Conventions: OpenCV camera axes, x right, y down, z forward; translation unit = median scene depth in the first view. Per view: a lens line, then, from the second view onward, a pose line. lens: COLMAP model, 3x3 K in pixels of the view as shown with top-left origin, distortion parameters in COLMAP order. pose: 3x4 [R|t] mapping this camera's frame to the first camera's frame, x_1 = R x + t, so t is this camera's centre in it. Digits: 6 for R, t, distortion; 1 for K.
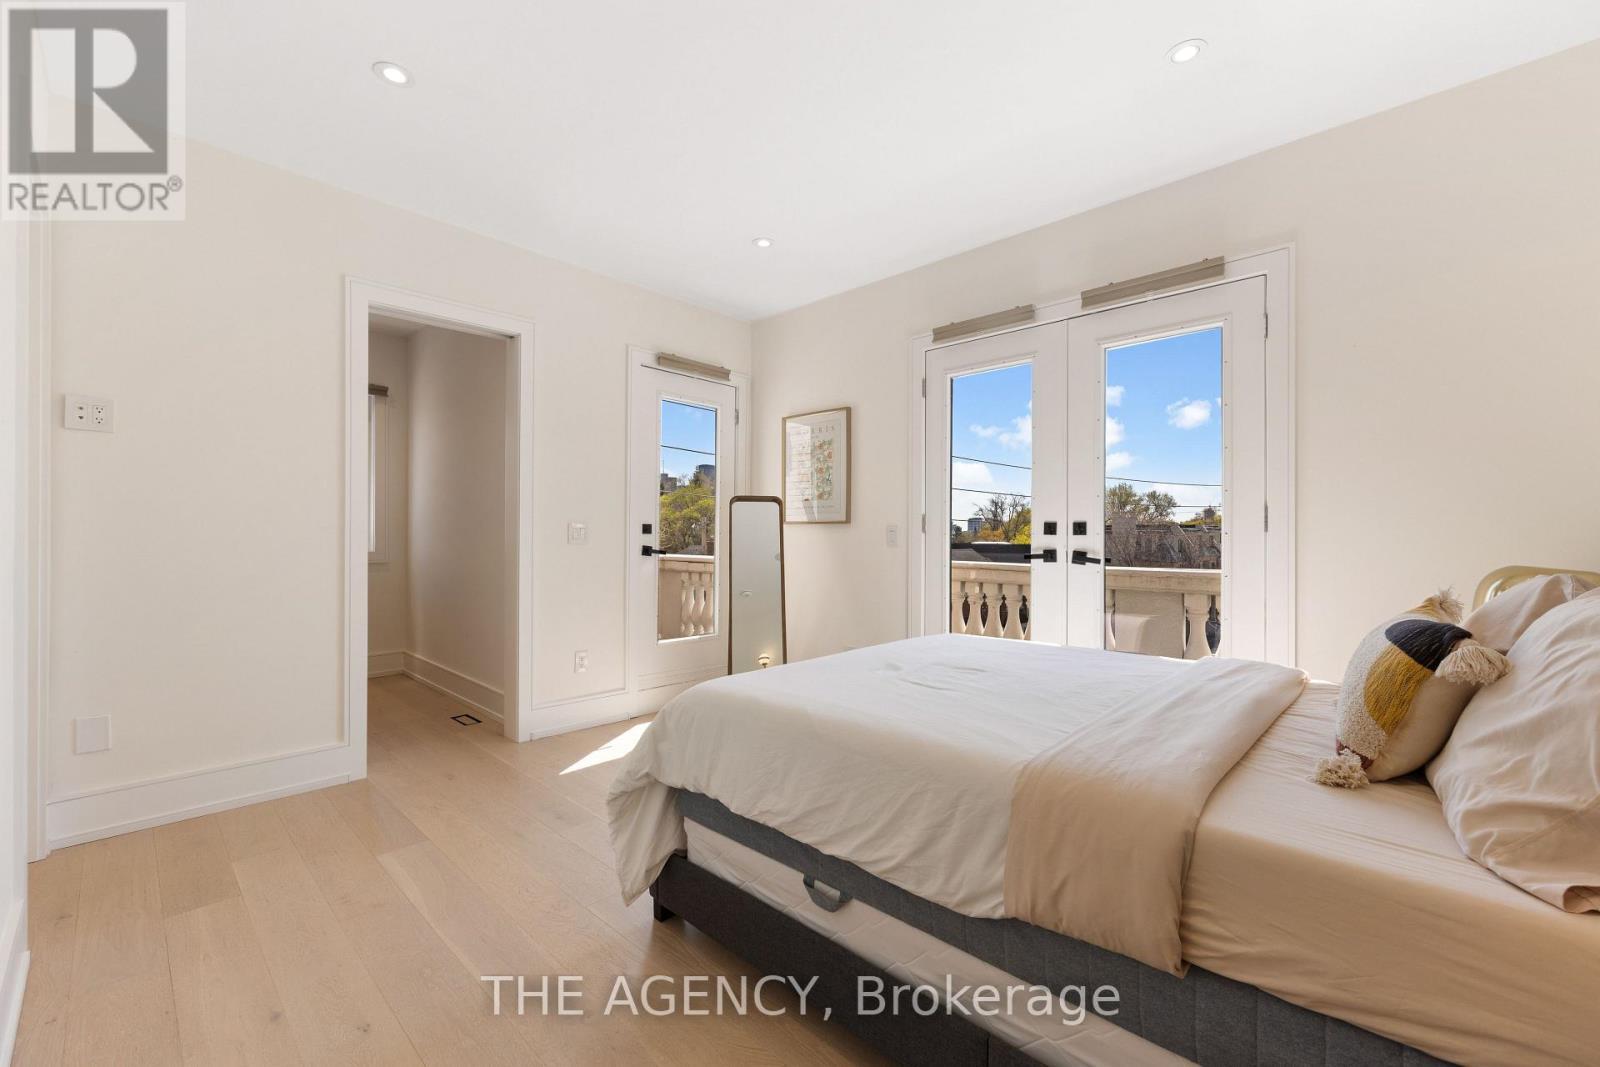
lens RADIAL K [[671.3, 0, 800.0], [0, 671.3, 533.5], [0, 0, 1]] dist [0.000267, -0.000190]
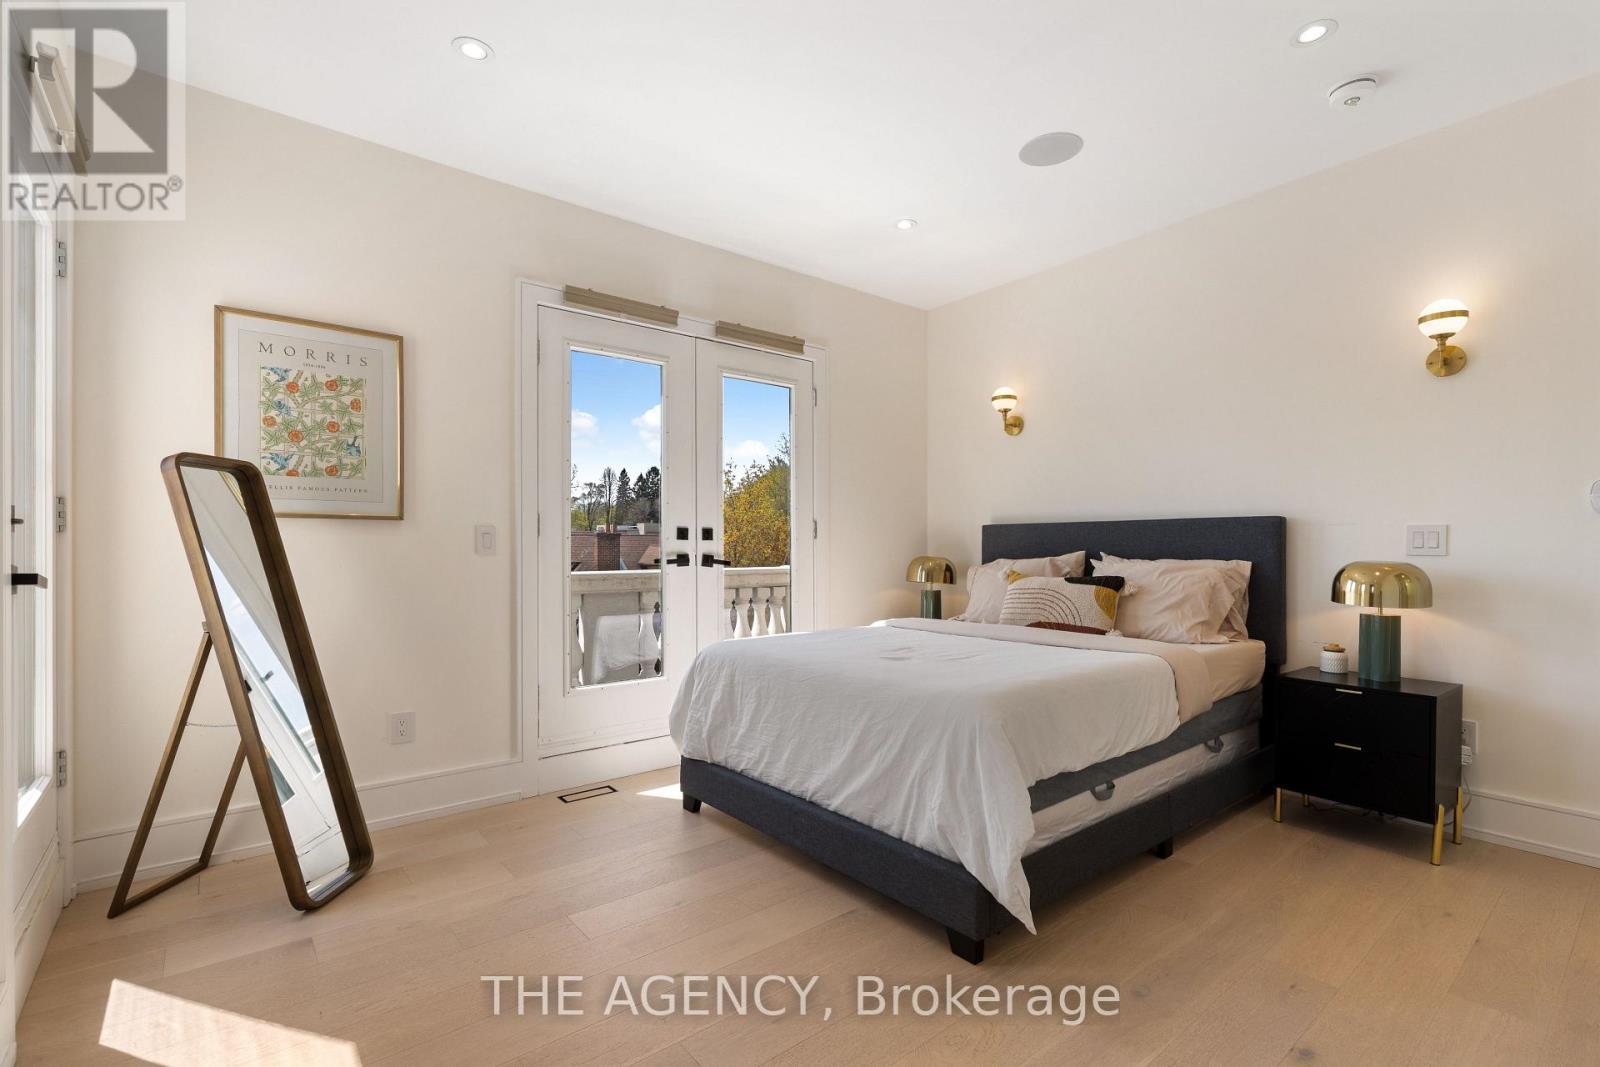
lens RADIAL K [[733.6, 0, 805.1], [0, 733.6, 560.6], [0, 0, 1]] dist [-0.000234, -0.000097]
pose [[0.109819, -0.021197, 0.993726, -0.720839], [-0.004551, 0.999751, 0.021829, 0.008360], [-0.993941, -0.006920, 0.109695, 0.671570]]
